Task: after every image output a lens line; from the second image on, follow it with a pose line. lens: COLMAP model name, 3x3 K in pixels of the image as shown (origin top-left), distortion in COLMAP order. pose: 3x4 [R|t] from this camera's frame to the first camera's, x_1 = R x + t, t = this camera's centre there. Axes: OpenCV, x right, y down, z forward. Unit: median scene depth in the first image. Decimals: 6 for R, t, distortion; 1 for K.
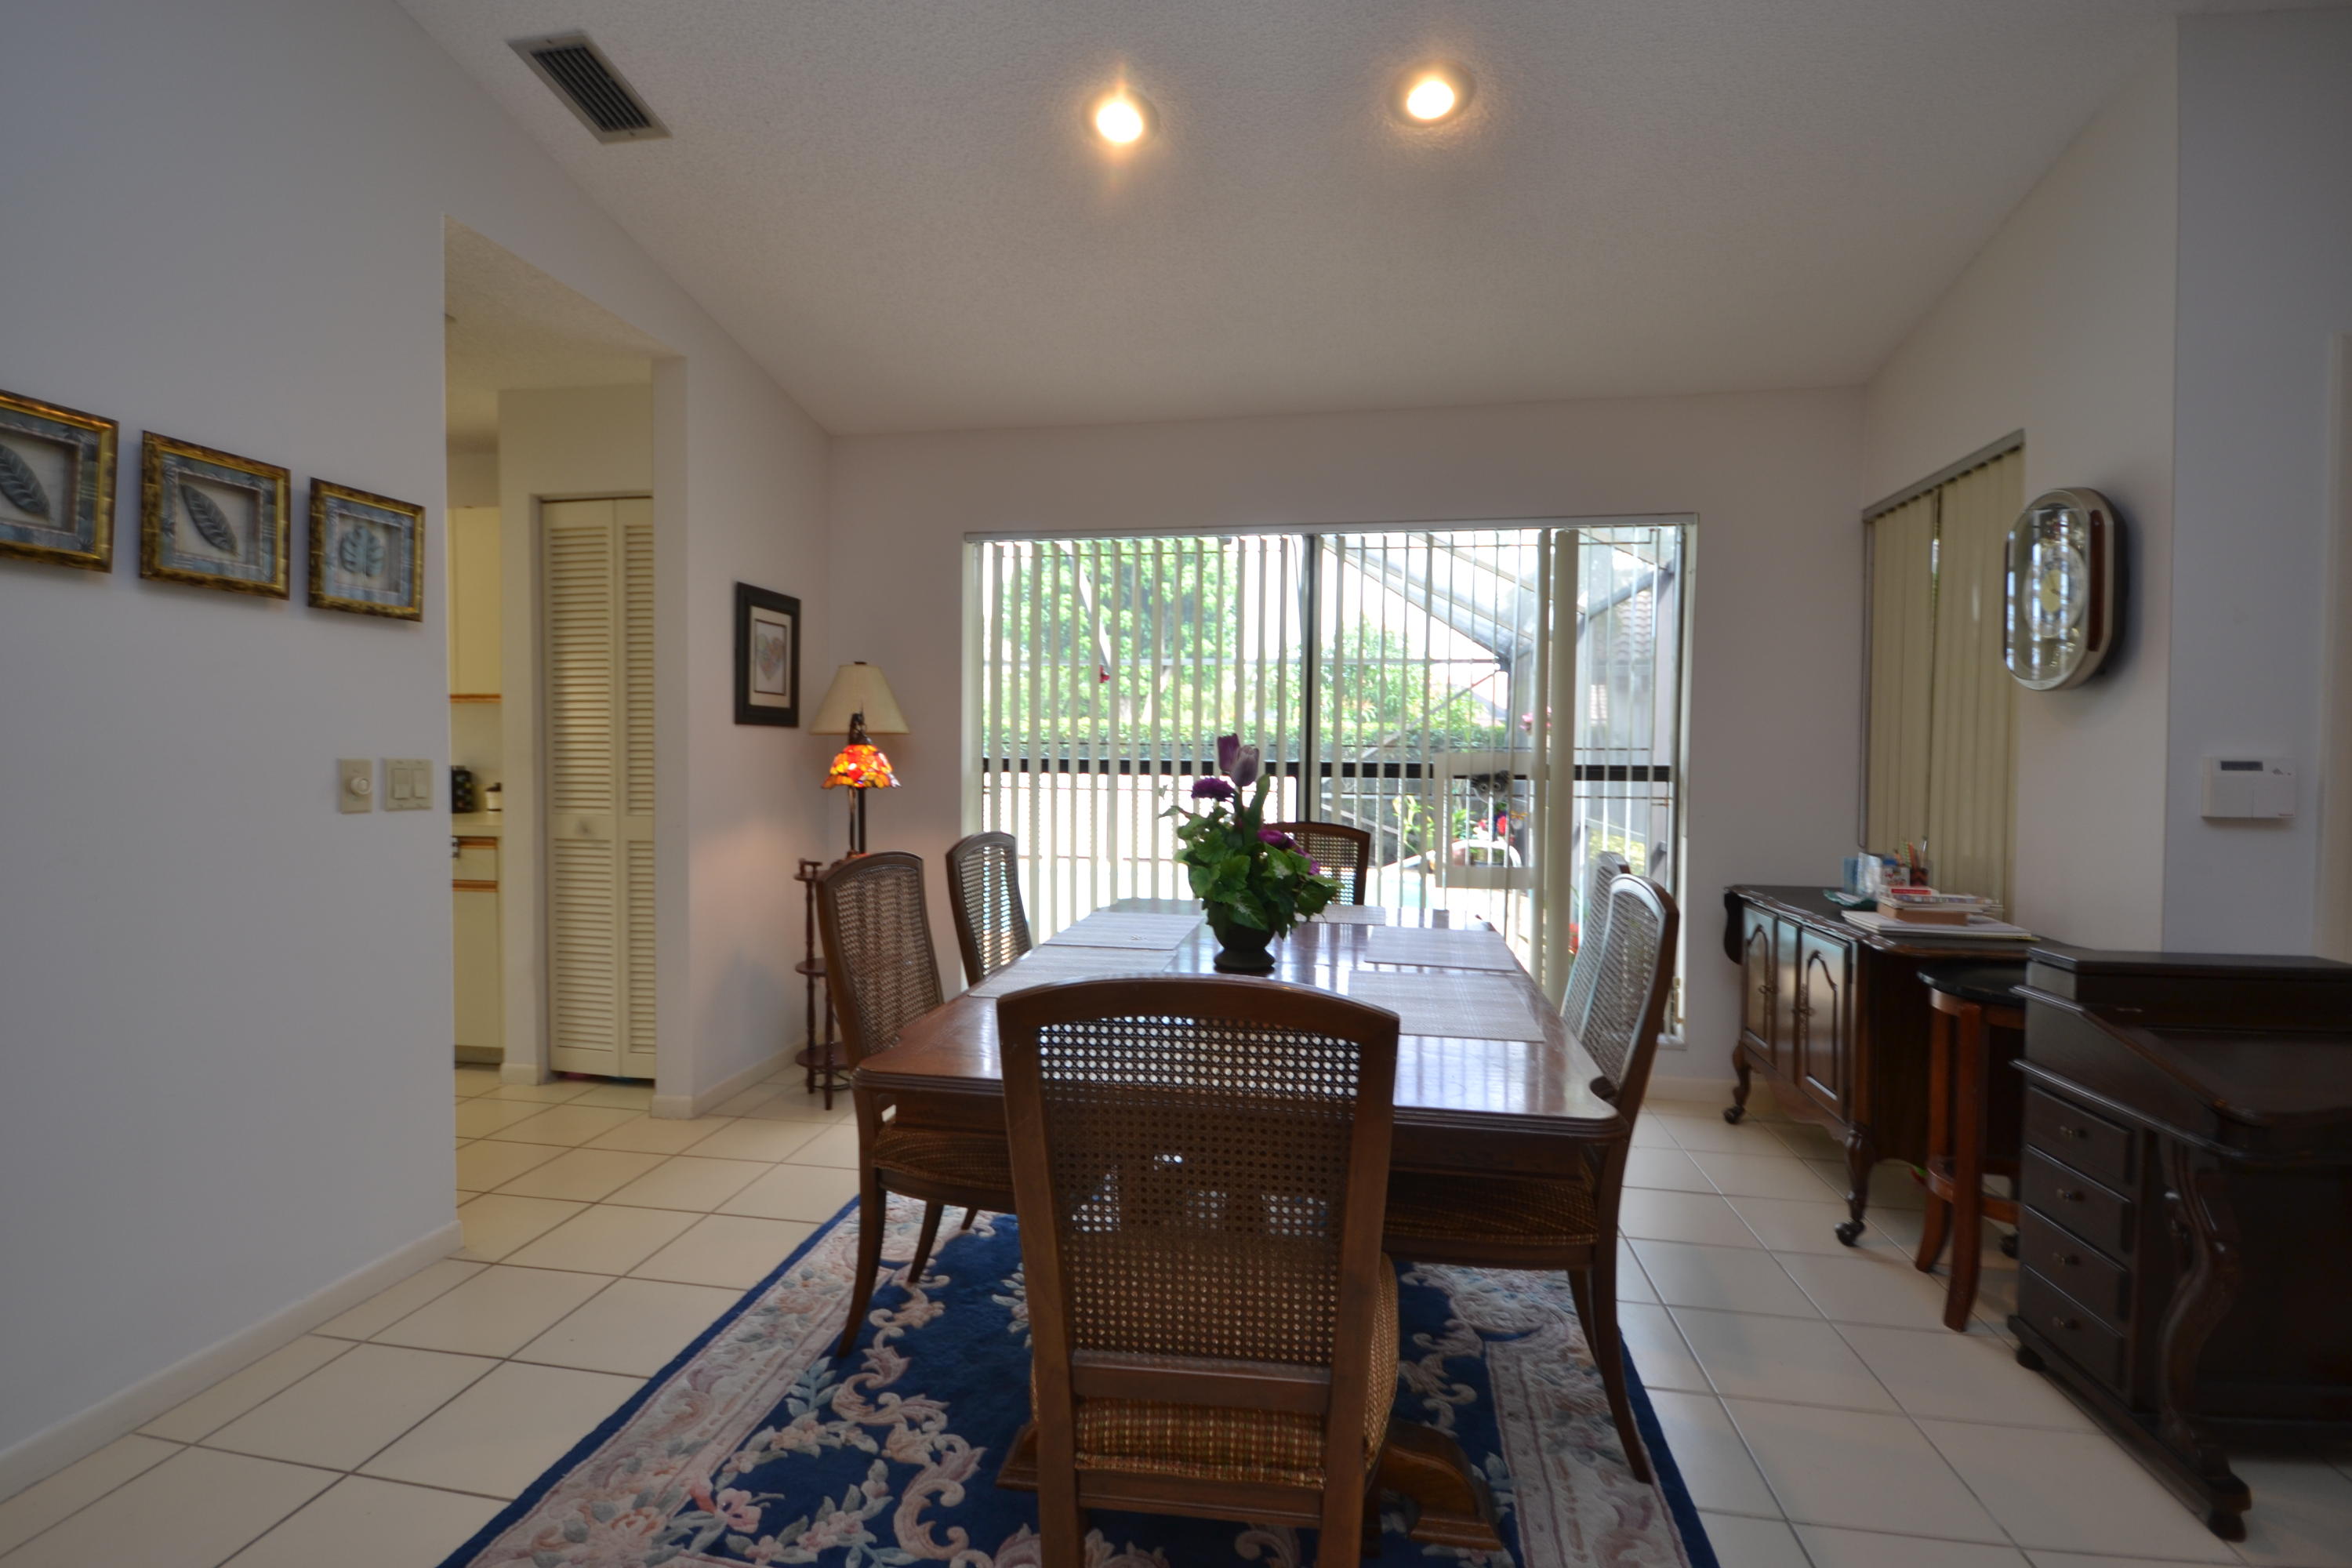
lens RADIAL K [[1047.8, 0, 1187.1], [0, 1047.8, 789.8], [0, 0, 1]] dist [-0.008588, -0.001446]
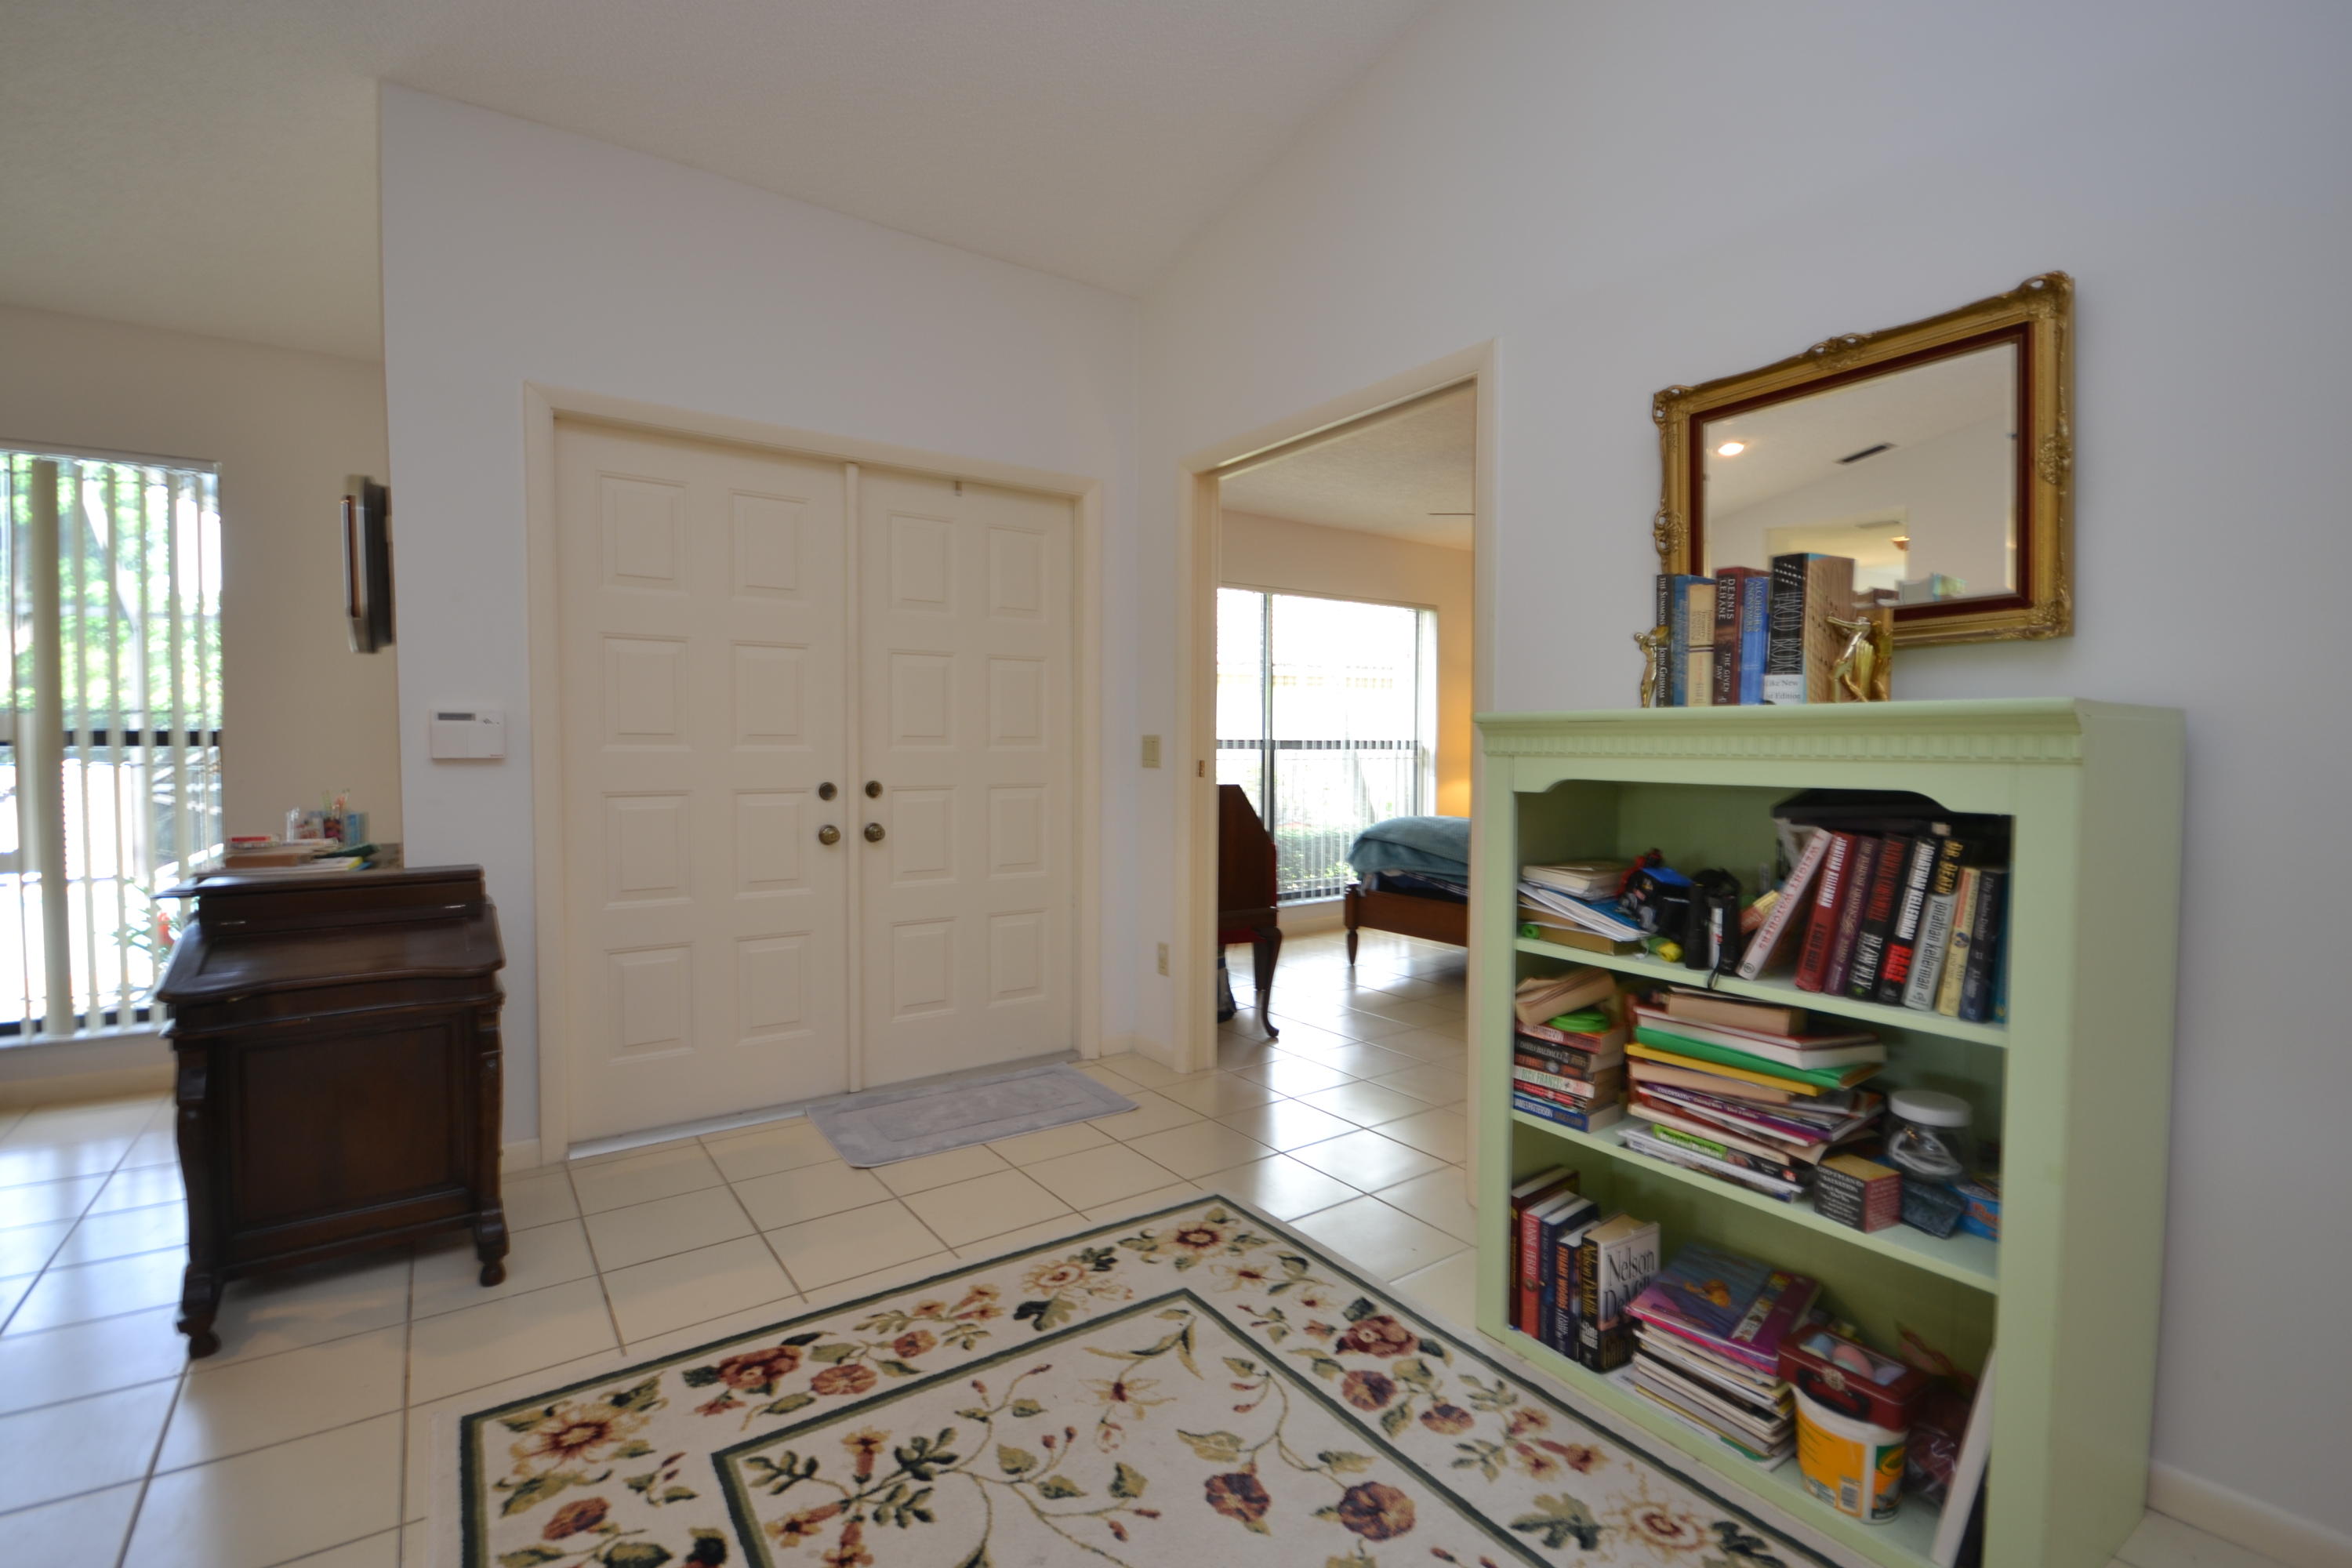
lens RADIAL K [[1047.8, 0, 1184.0], [0, 1047.8, 779.3], [0, 0, 1]] dist [-0.008588, -0.001446]
pose [[0.711103, -0.034646, 0.702233, 0.441584], [0.031302, 0.999355, 0.017607, 0.033600], [-0.702390, 0.009461, 0.711729, -0.295514]]
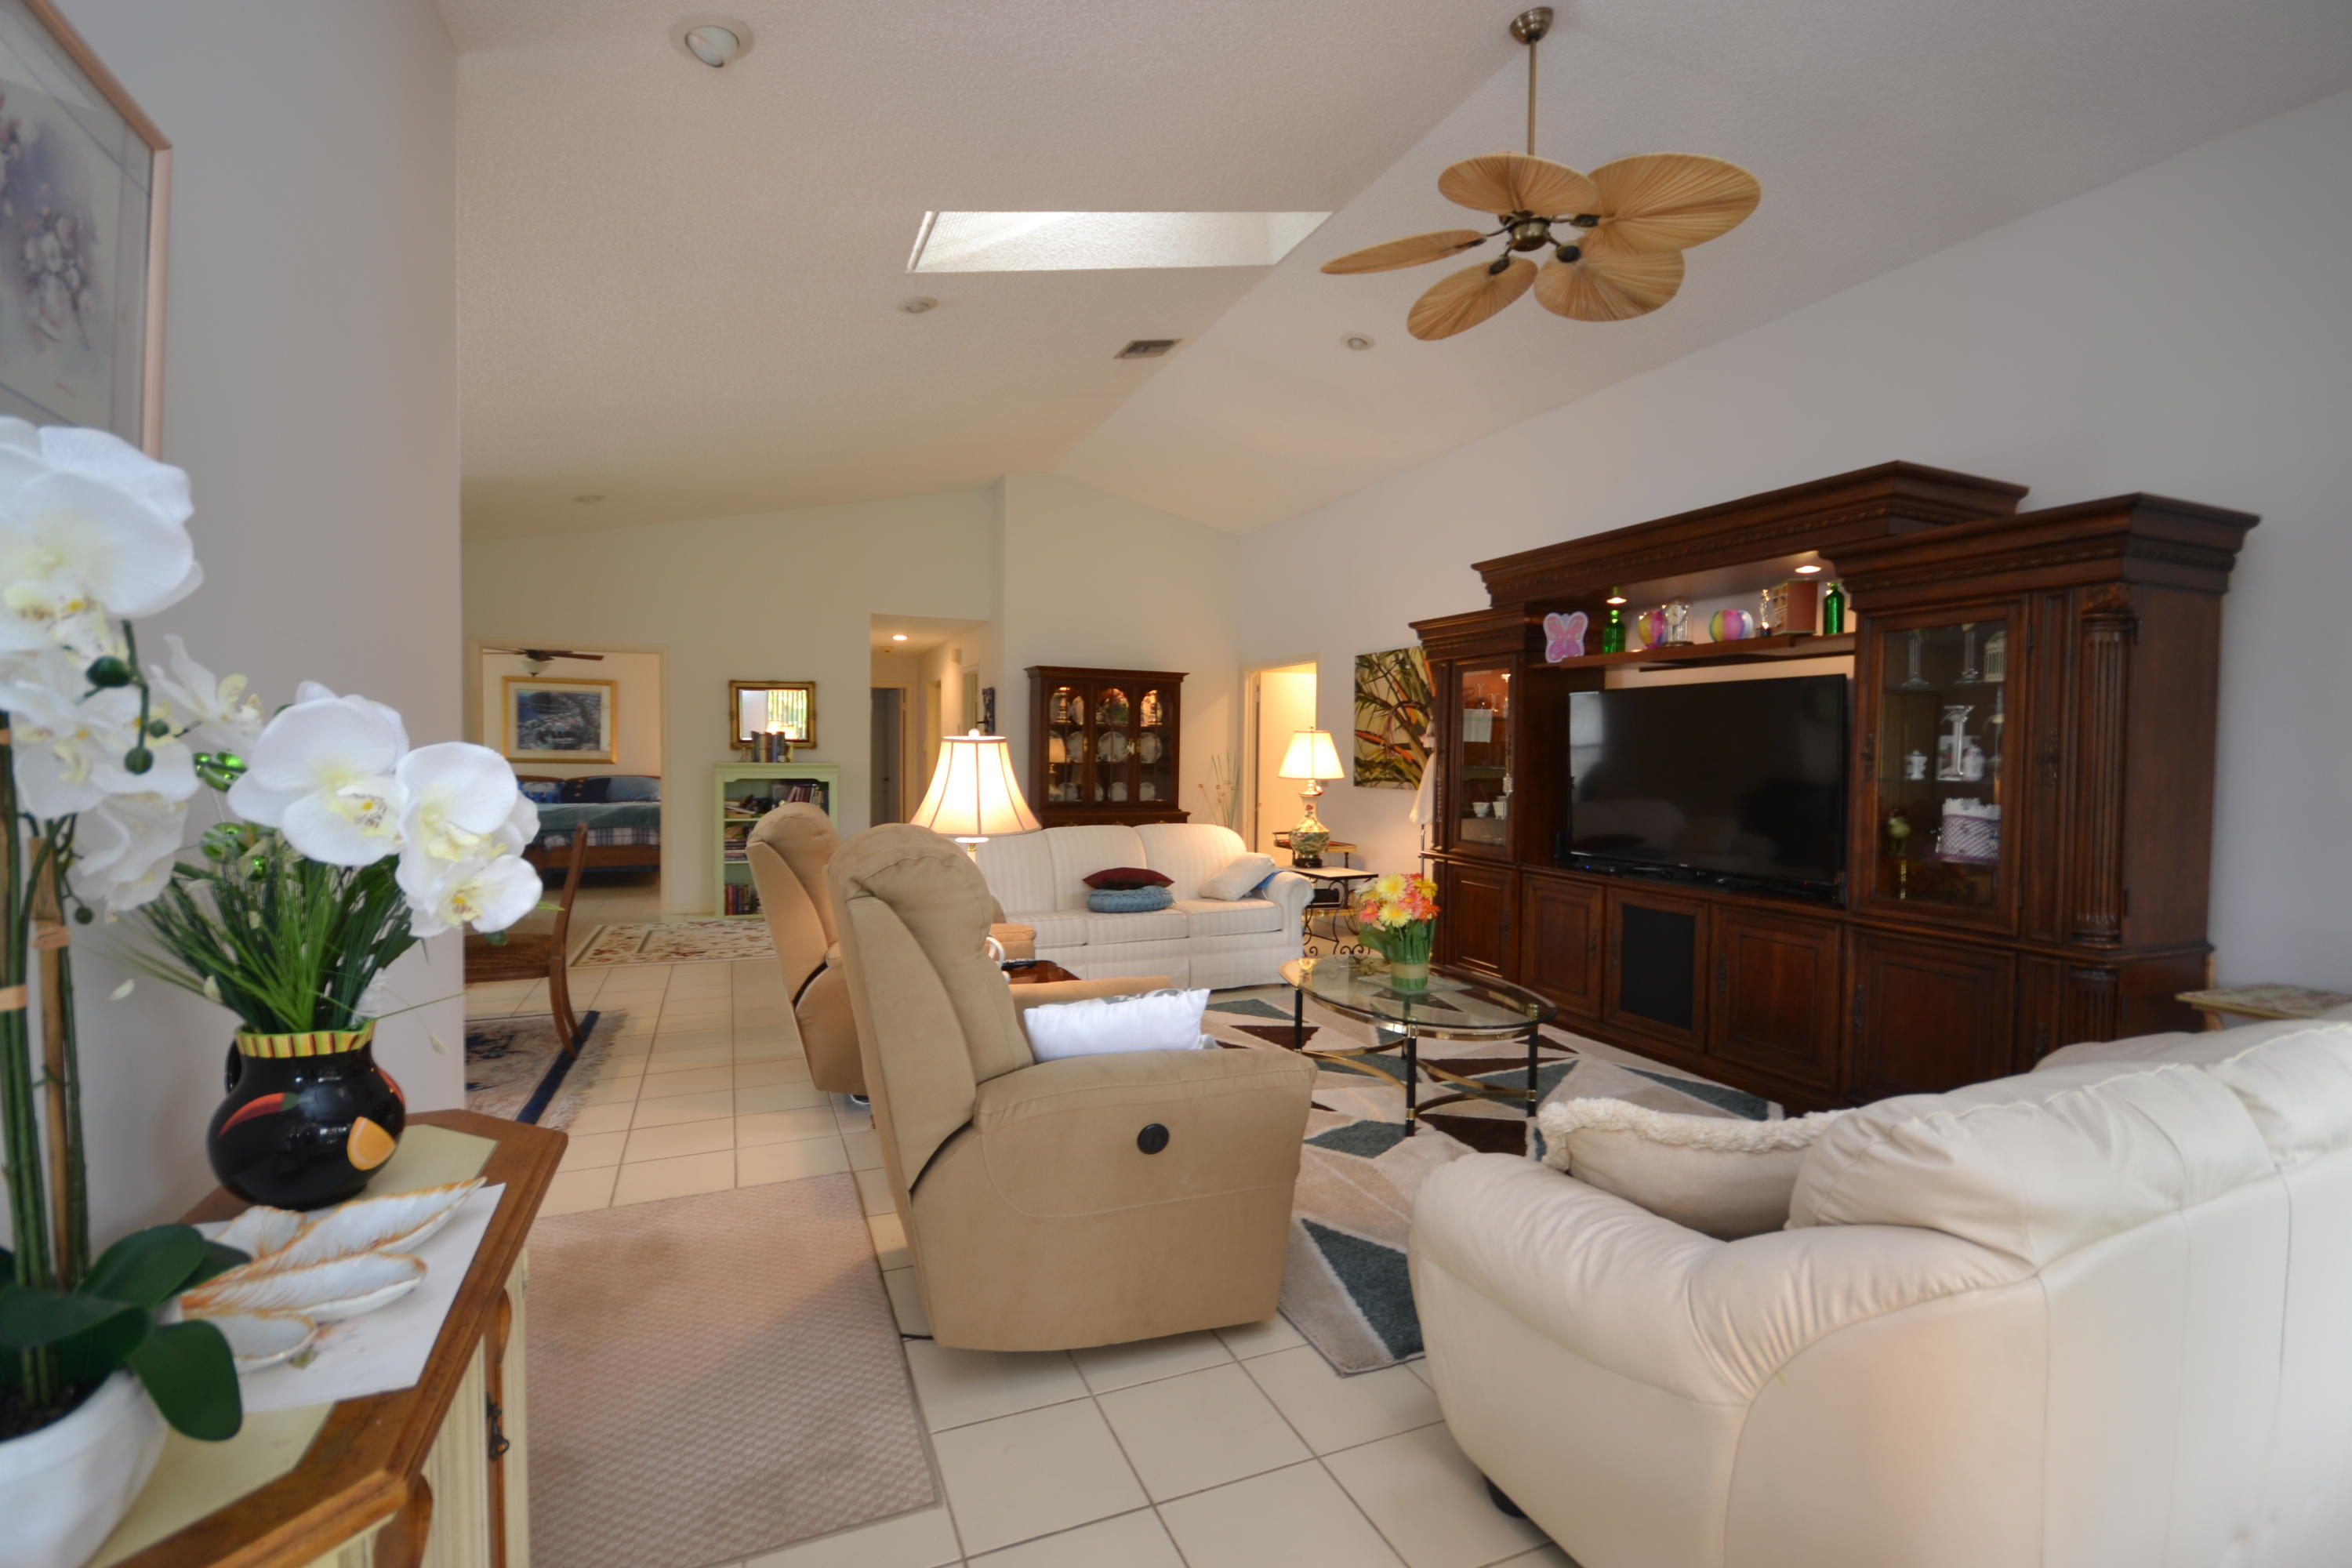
lens RADIAL K [[1047.8, 0, 1173.8], [0, 1047.8, 781.7], [0, 0, 1]] dist [-0.008588, -0.001446]
pose [[-0.524164, -0.040694, 0.850644, -1.283300], [0.012878, 0.998365, 0.055696, -0.049276], [-0.851520, 0.040148, -0.522783, 0.267500]]
